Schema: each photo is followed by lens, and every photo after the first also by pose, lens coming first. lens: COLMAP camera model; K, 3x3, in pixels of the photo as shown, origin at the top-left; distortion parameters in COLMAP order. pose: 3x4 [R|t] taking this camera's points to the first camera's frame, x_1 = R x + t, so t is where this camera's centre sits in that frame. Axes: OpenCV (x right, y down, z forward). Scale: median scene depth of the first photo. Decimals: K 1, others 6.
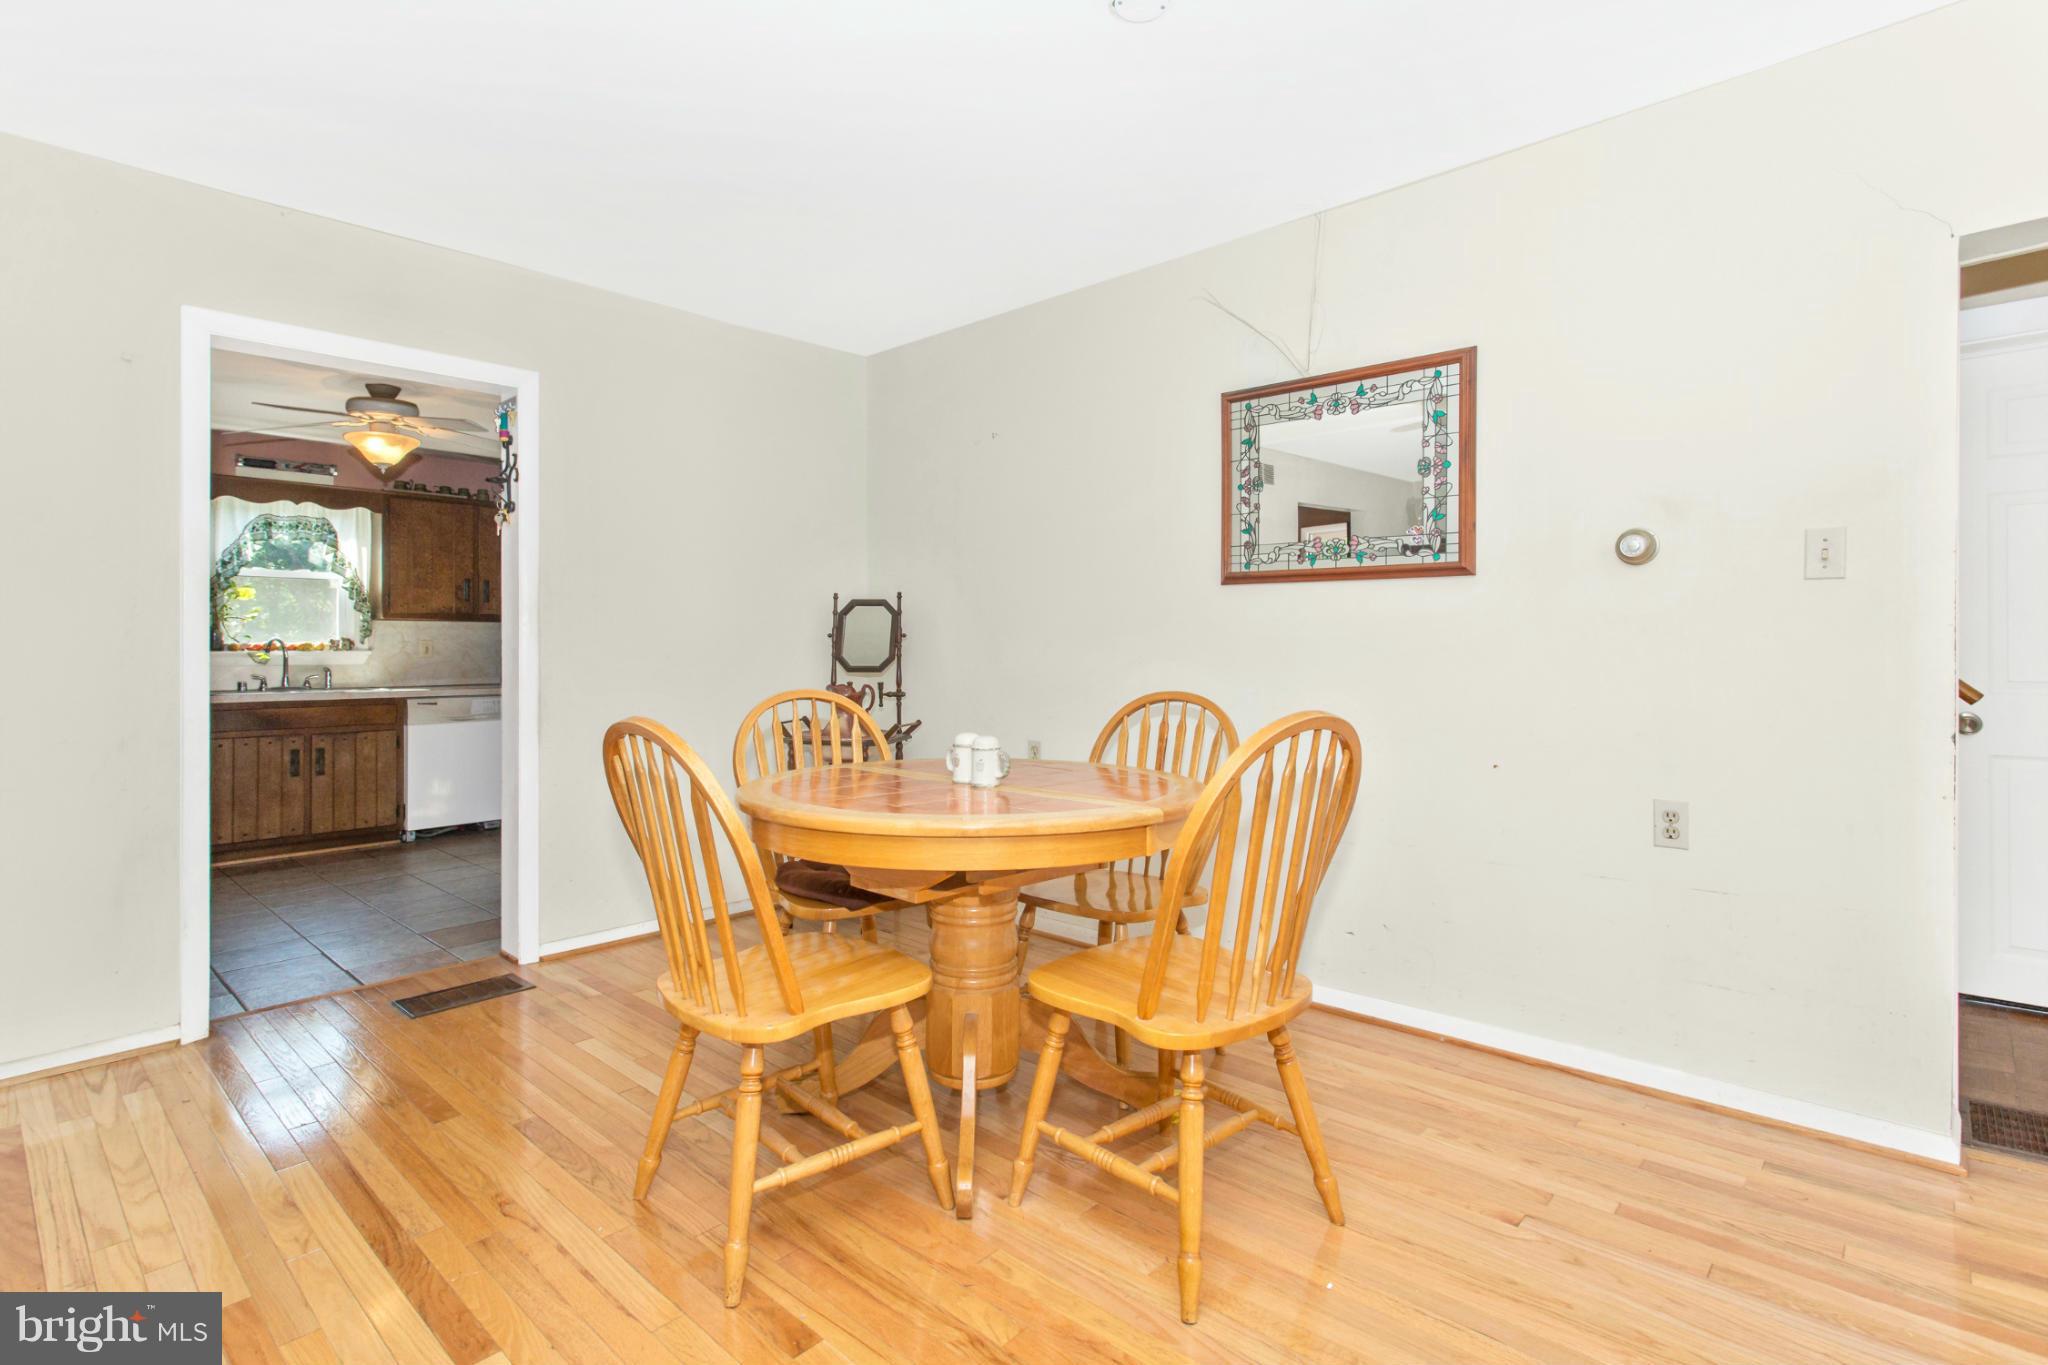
lens RADIAL K [[982.5, 0, 1046.6], [0, 982.5, 647.6], [0, 0, 1]] dist [-0.000675, -0.000086]
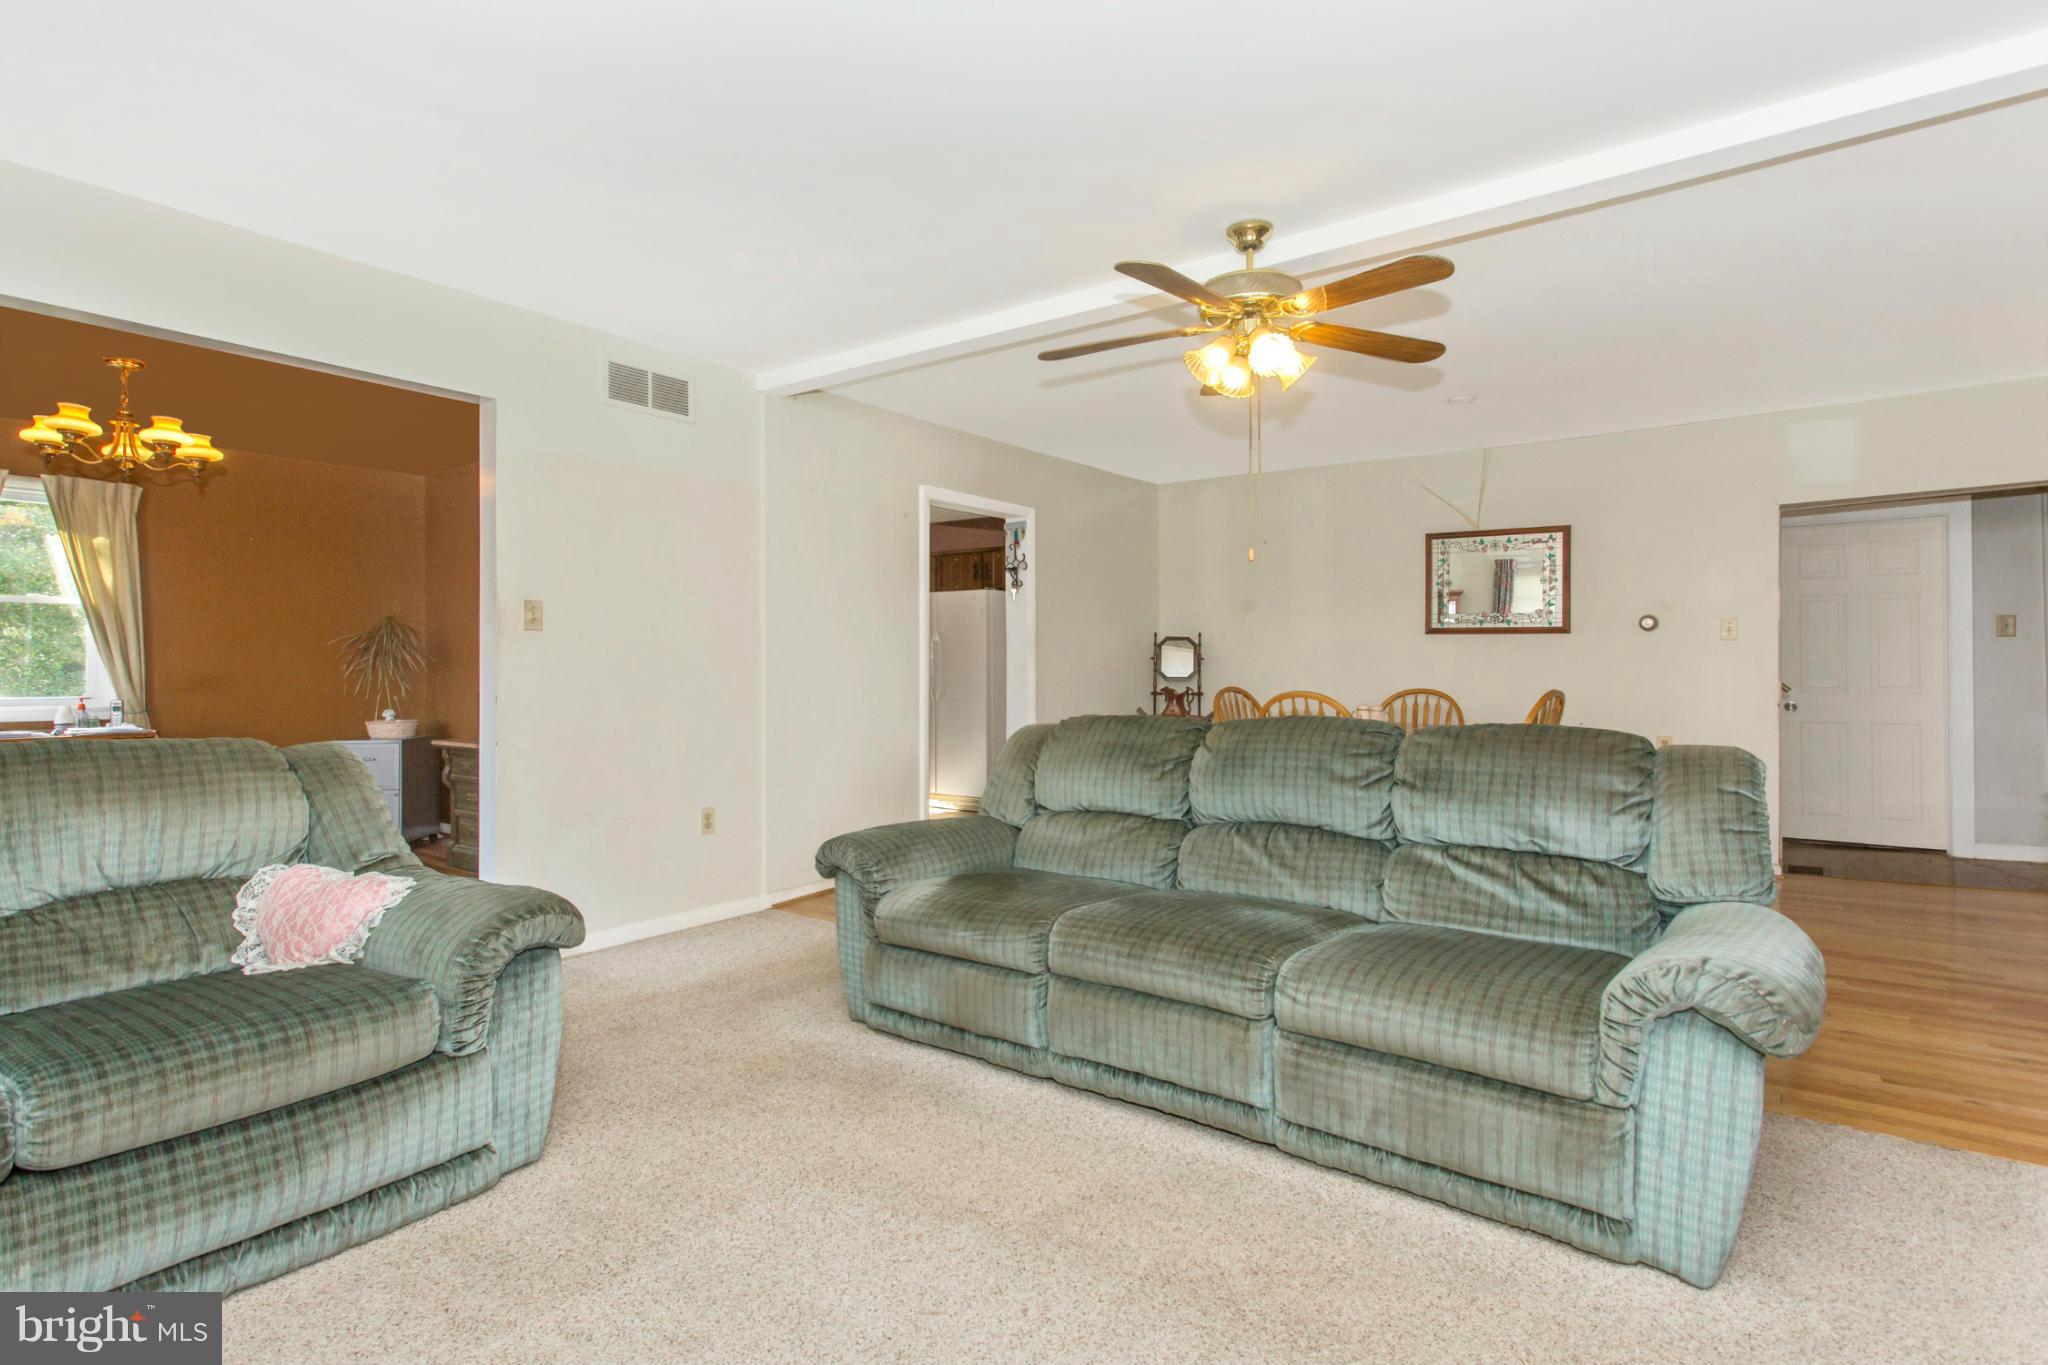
lens RADIAL K [[992.5, 0, 1024.0], [0, 992.5, 682.5], [0, 0, 1]] dist [0.003741, 0.000762]
pose [[0.996973, 0.004620, 0.077608, -0.824101], [-0.005829, 0.999865, 0.015360, 0.006376], [-0.077526, -0.015766, 0.996866, -0.956882]]
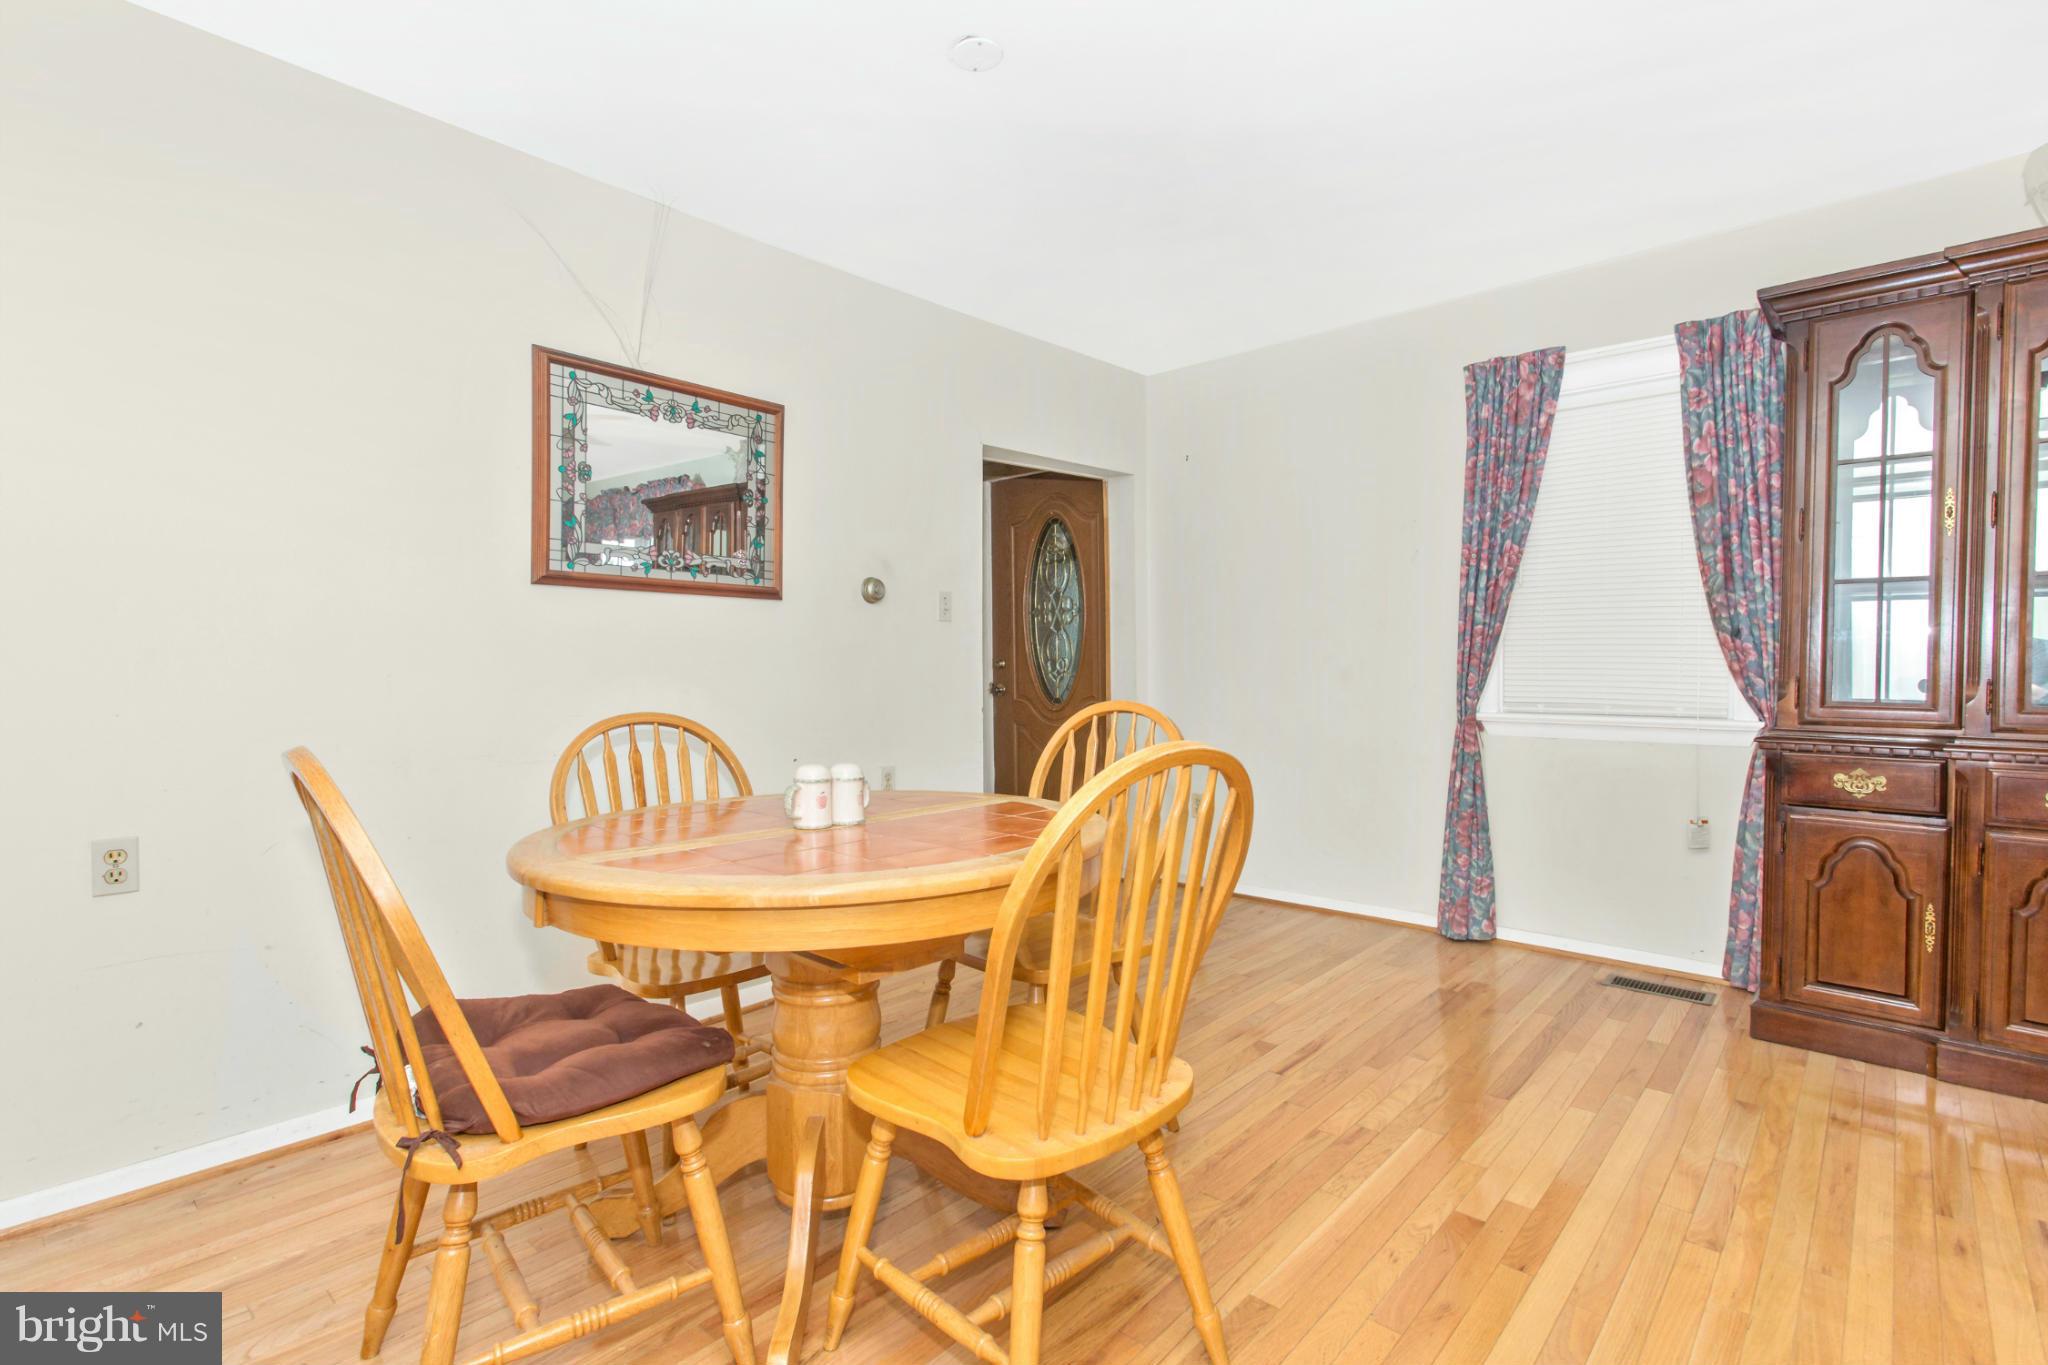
lens RADIAL K [[978.4, 0, 1022.7], [0, 978.4, 688.5], [0, 0, 1]] dist [0.001909, 0.000856]
pose [[0.007581, -0.026937, 0.999608, -0.683263], [-0.002225, 0.999634, 0.026954, -0.000144], [-0.999969, -0.002428, 0.007518, 0.647635]]
